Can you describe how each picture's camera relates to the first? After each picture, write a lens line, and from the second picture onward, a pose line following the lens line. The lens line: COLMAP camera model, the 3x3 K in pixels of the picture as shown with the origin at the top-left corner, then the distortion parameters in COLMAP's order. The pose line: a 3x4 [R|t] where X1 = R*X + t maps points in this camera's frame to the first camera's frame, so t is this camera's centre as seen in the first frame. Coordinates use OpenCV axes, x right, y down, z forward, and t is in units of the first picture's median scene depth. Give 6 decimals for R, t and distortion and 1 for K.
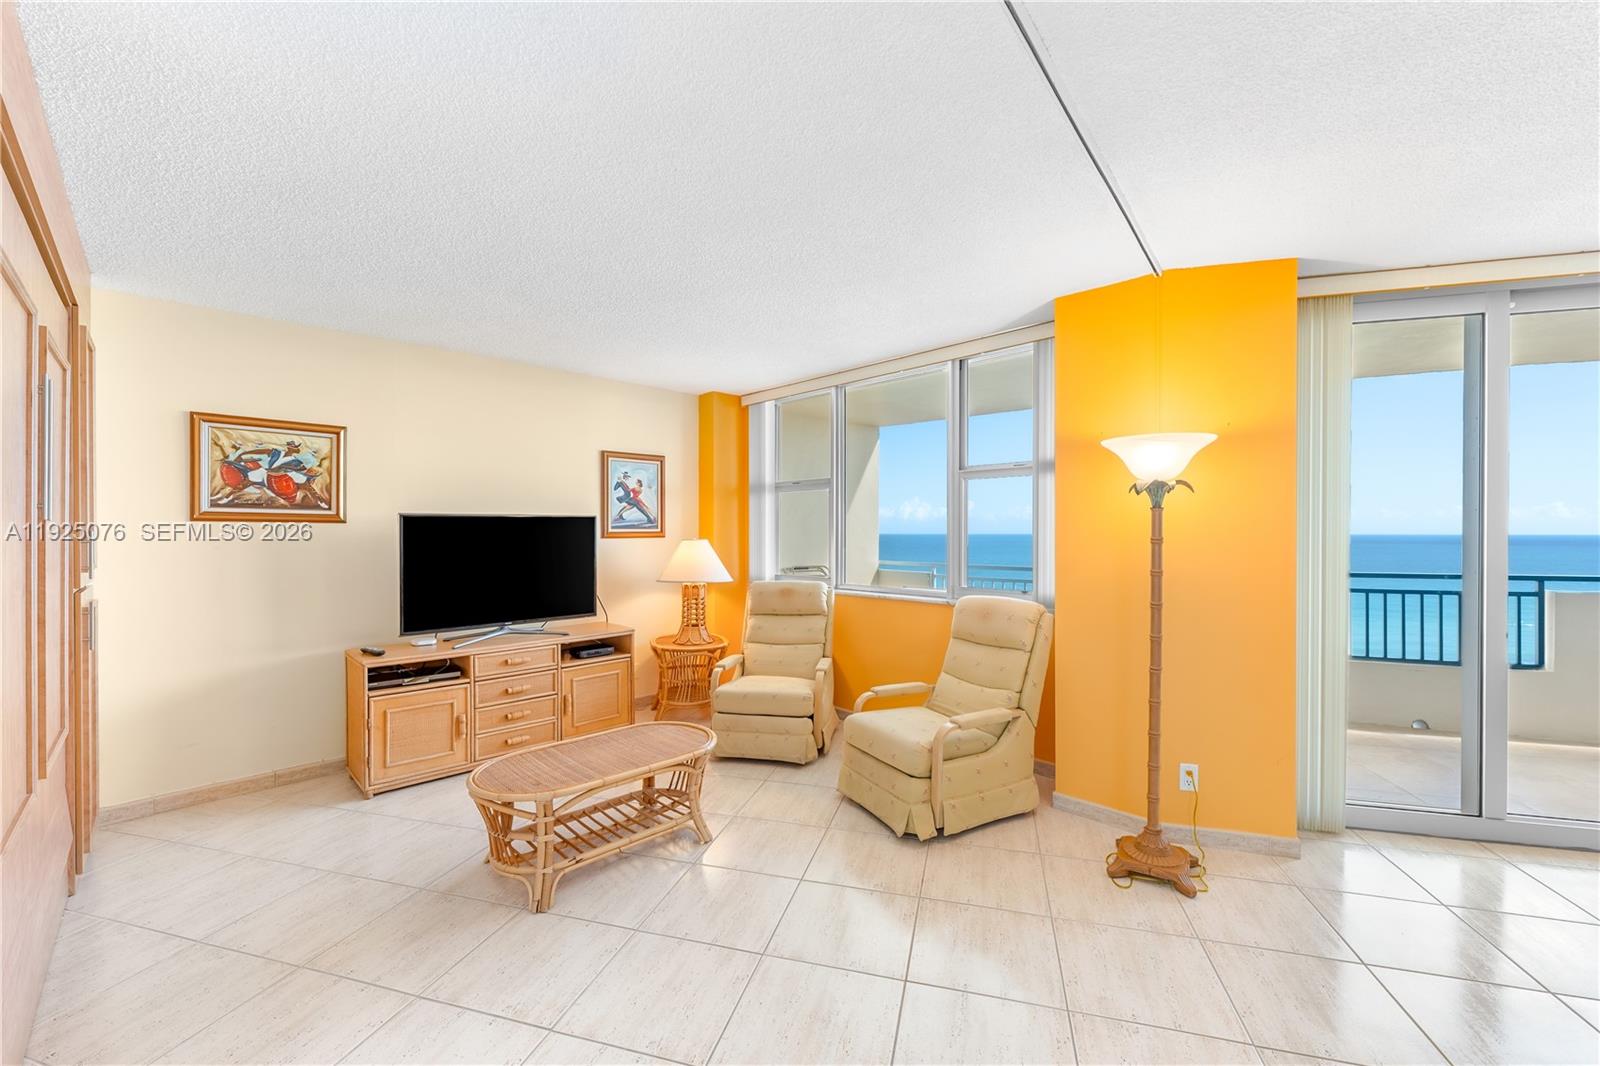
lens RADIAL K [[649.6, 0, 794.8], [0, 649.6, 537.0], [0, 0, 1]] dist [0.001477, 0.000242]
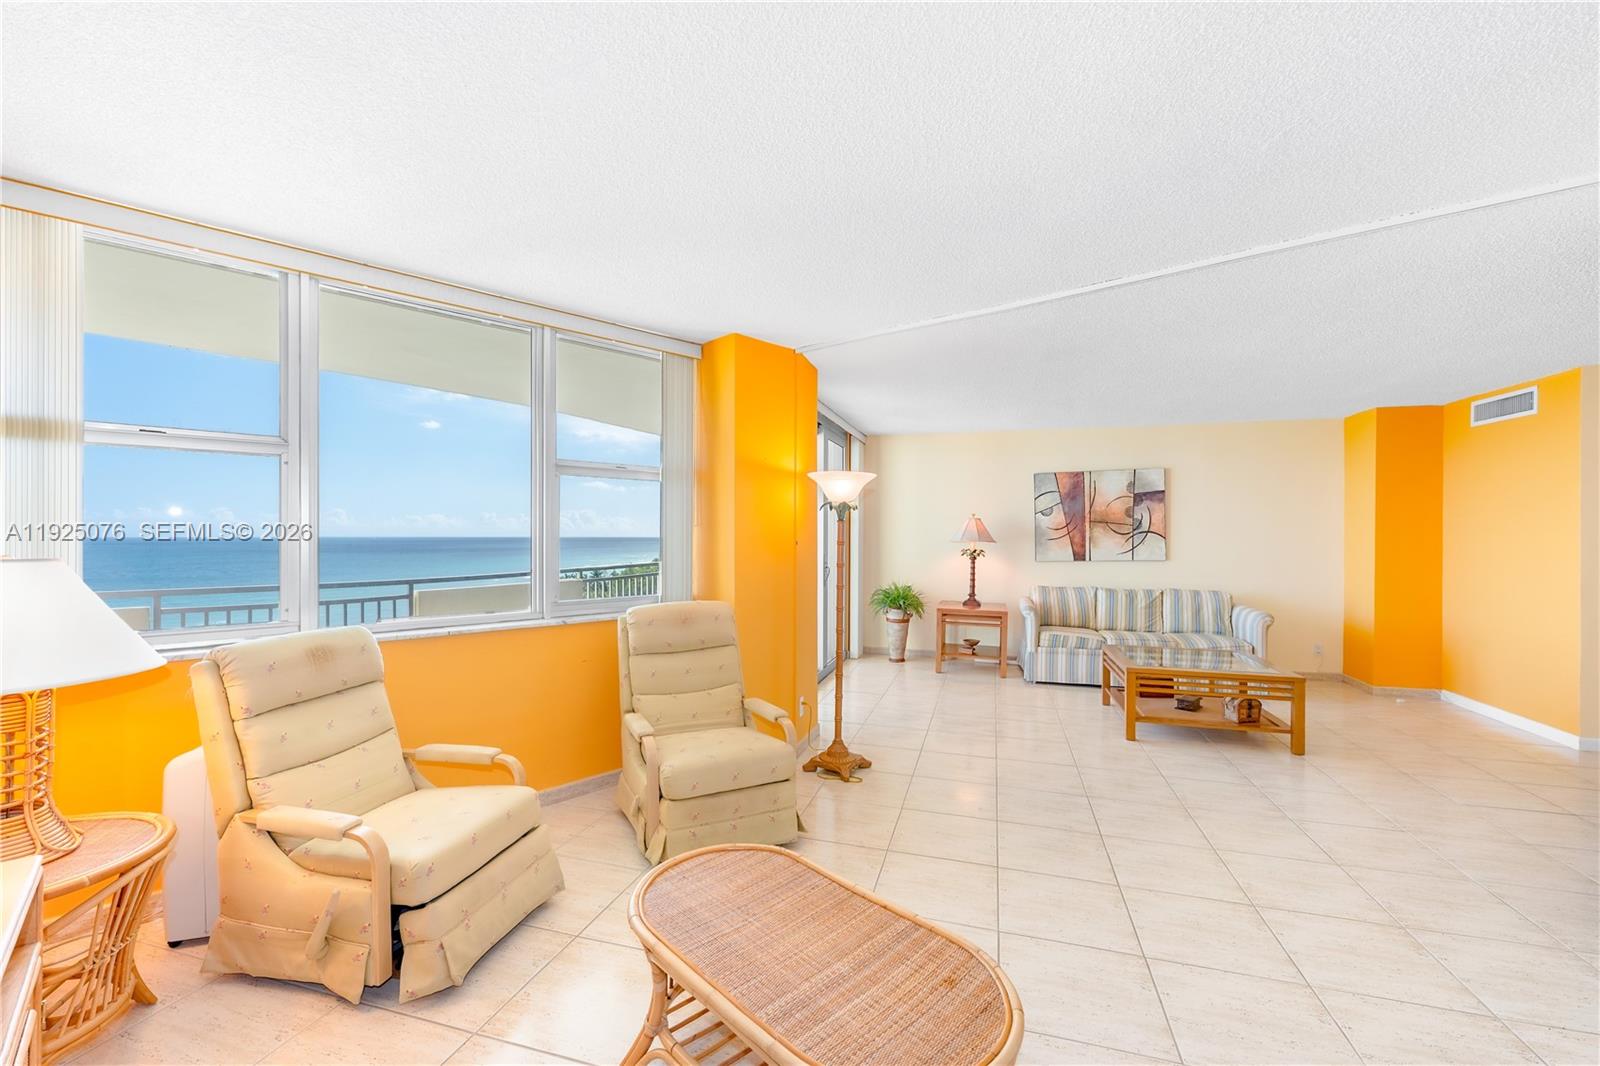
lens RADIAL K [[661.3, 0, 797.3], [0, 661.3, 536.0], [0, 0, 1]] dist [0.002408, 0.000127]
pose [[0.009048, -0.001549, 0.999958, -0.574160], [0.005716, 0.999983, 0.001497, -0.007837], [-0.999943, 0.005703, 0.009056, 0.661506]]
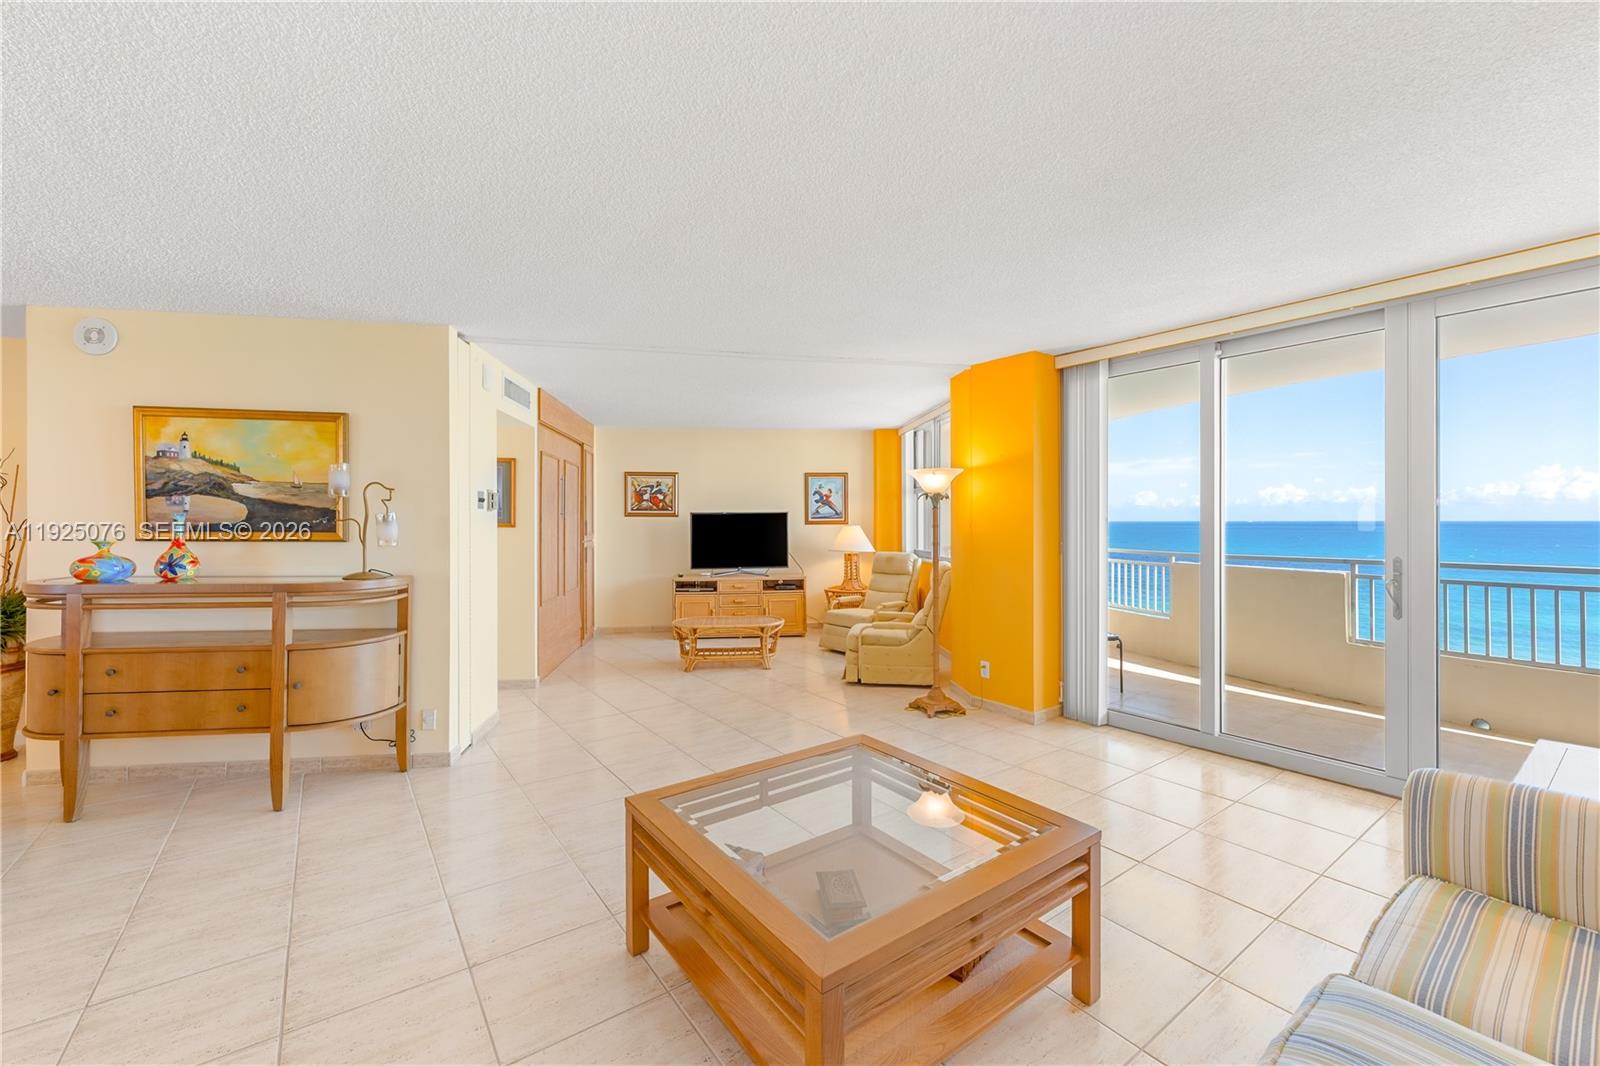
lens RADIAL K [[653.2, 0, 795.9], [0, 653.2, 521.4], [0, 0, 1]] dist [-0.000317, 0.000088]
pose [[0.784604, -0.000005, -0.619997, 0.839483], [-0.003079, 0.999988, -0.003905, 0.000754], [0.619990, 0.004973, 0.784594, -0.401478]]
